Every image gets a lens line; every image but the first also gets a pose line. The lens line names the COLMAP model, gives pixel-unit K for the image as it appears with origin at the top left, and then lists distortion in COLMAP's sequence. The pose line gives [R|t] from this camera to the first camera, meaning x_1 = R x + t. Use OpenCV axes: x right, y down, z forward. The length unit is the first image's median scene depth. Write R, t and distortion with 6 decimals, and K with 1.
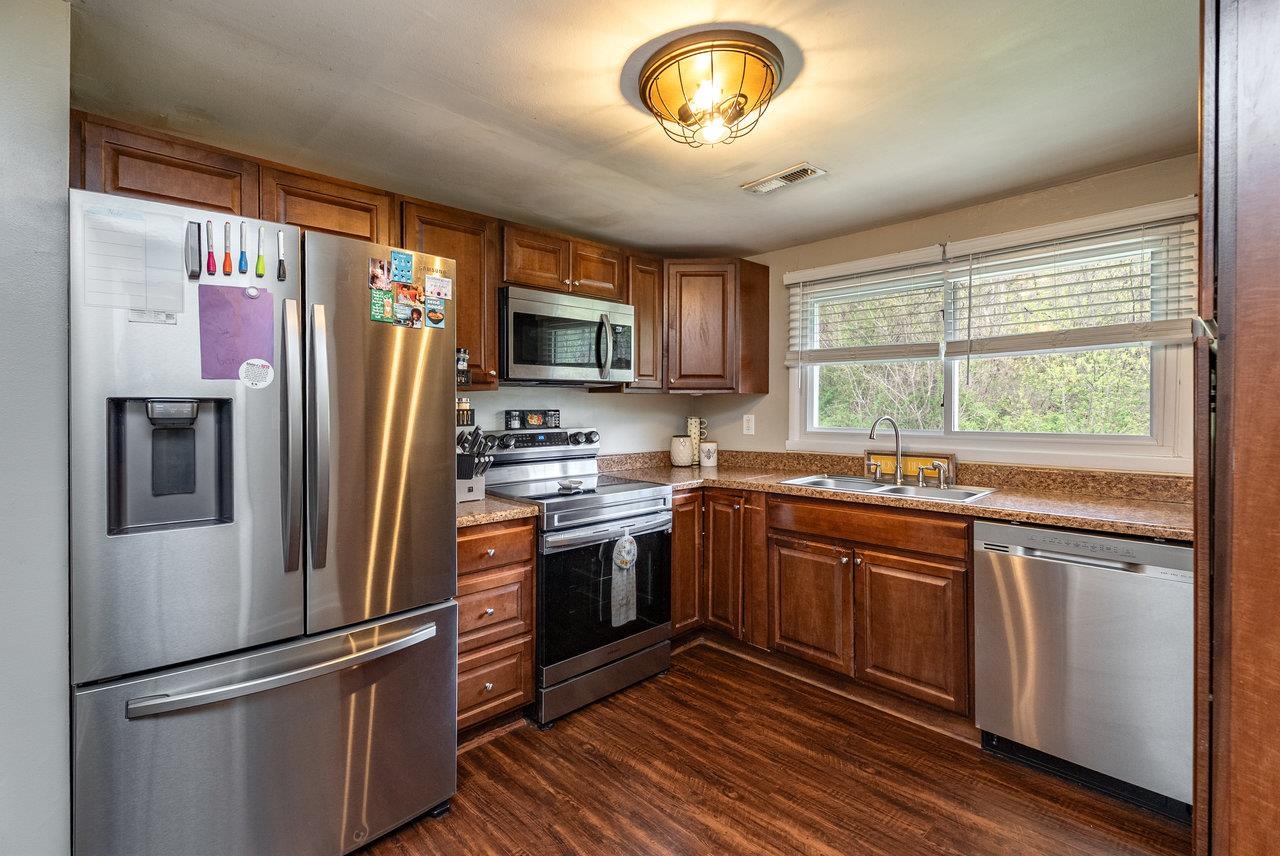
lens RADIAL K [[584.4, 0, 633.6], [0, 584.4, 409.4], [0, 0, 1]] dist [0.002881, 0.000500]
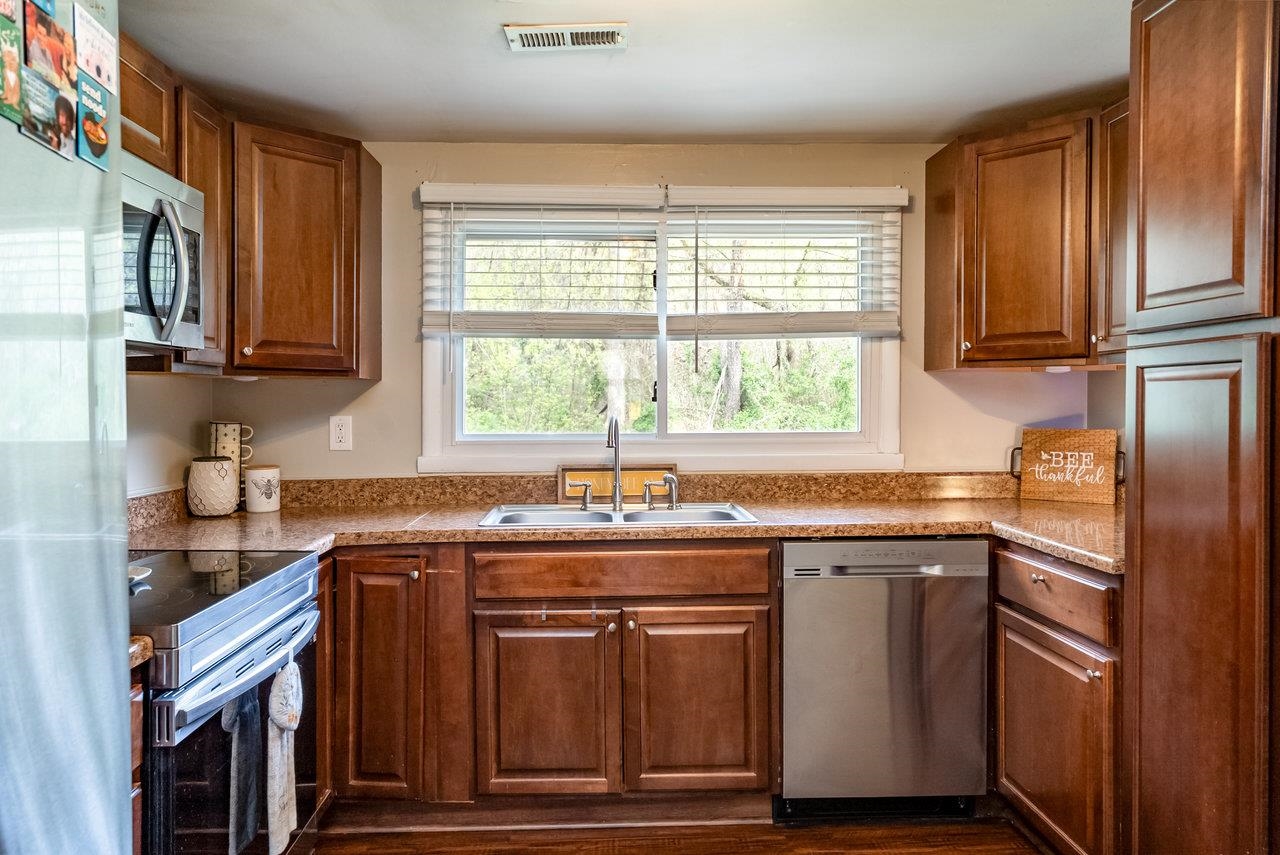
lens RADIAL K [[880.4, 0, 636.6], [0, 880.4, 416.9], [0, 0, 1]] dist [-0.026441, 0.044076]
pose [[0.657312, -0.011982, 0.753523, -0.400853], [0.005110, 0.999921, 0.011443, 0.002582], [-0.753601, -0.003671, 0.657322, 0.320809]]
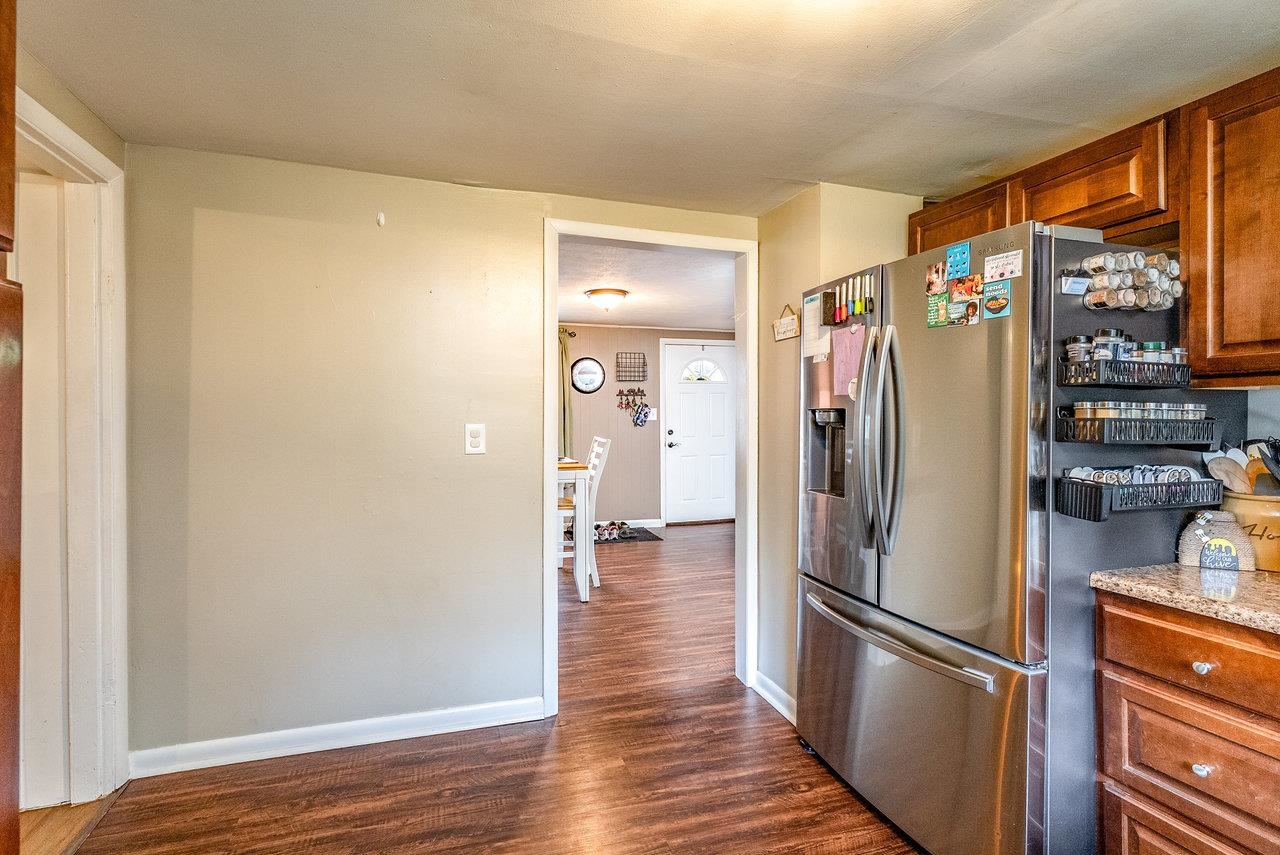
lens RADIAL K [[584.4, 0, 633.6], [0, 584.4, 408.9], [0, 0, 1]] dist [0.002881, 0.000500]
pose [[-0.436487, 0.003188, -0.899705, 0.480575], [-0.000629, 0.999992, 0.003849, -0.011163], [0.899710, 0.002246, -0.436481, 0.691333]]
